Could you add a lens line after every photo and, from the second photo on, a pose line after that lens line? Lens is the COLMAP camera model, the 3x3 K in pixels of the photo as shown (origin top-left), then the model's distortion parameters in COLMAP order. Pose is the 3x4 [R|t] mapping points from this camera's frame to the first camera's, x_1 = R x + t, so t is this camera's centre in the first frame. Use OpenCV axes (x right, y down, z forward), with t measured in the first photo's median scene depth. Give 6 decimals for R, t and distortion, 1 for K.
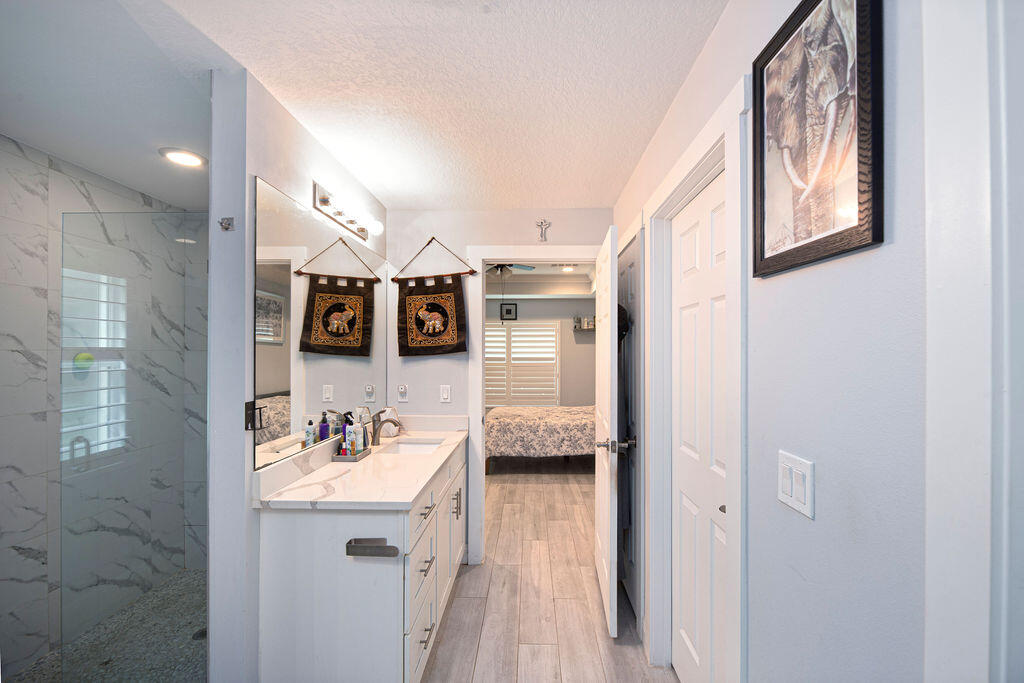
lens RADIAL K [[435.1, 0, 513.3], [0, 435.1, 351.3], [0, 0, 1]] dist [-0.001202, -0.002111]
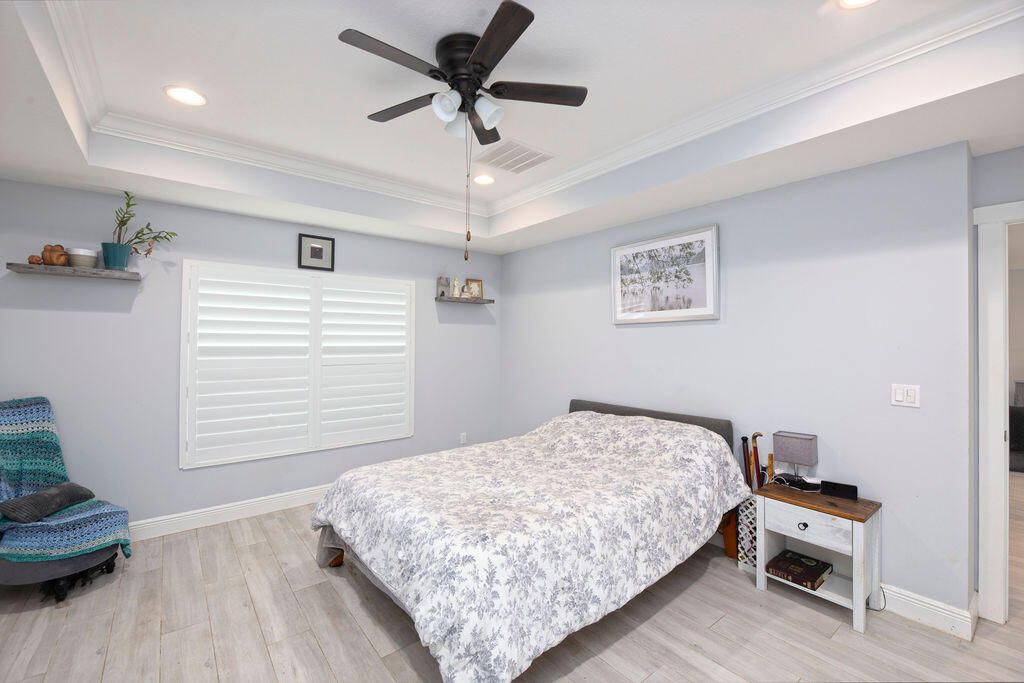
lens RADIAL K [[435.1, 0, 504.6], [0, 435.1, 337.5], [0, 0, 1]] dist [-0.001202, -0.002111]
pose [[0.770758, 0.003228, 0.637120, -0.157545], [-0.004035, 0.999992, -0.000185, 0.002216], [-0.637115, -0.002428, 0.770765, 0.495037]]
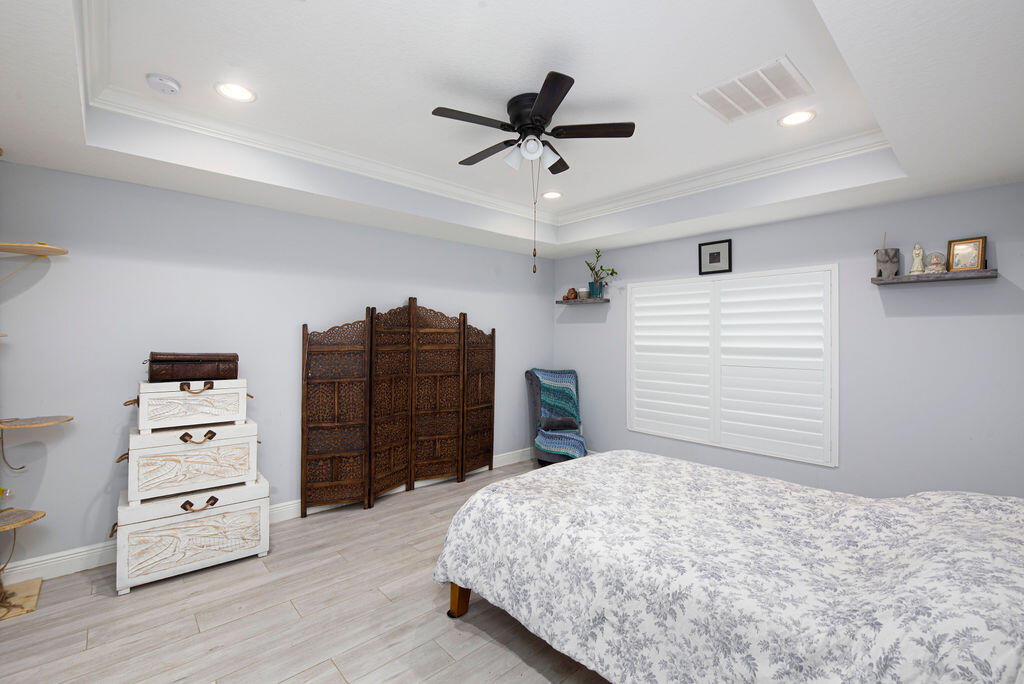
lens RADIAL K [[435.1, 0, 517.6], [0, 435.1, 337.9], [0, 0, 1]] dist [-0.001202, -0.002111]
pose [[0.703958, 0.002183, -0.710238, 0.188792], [-0.002495, 0.999997, 0.000601, 0.003079], [0.710237, 0.001349, 0.703961, 0.479957]]
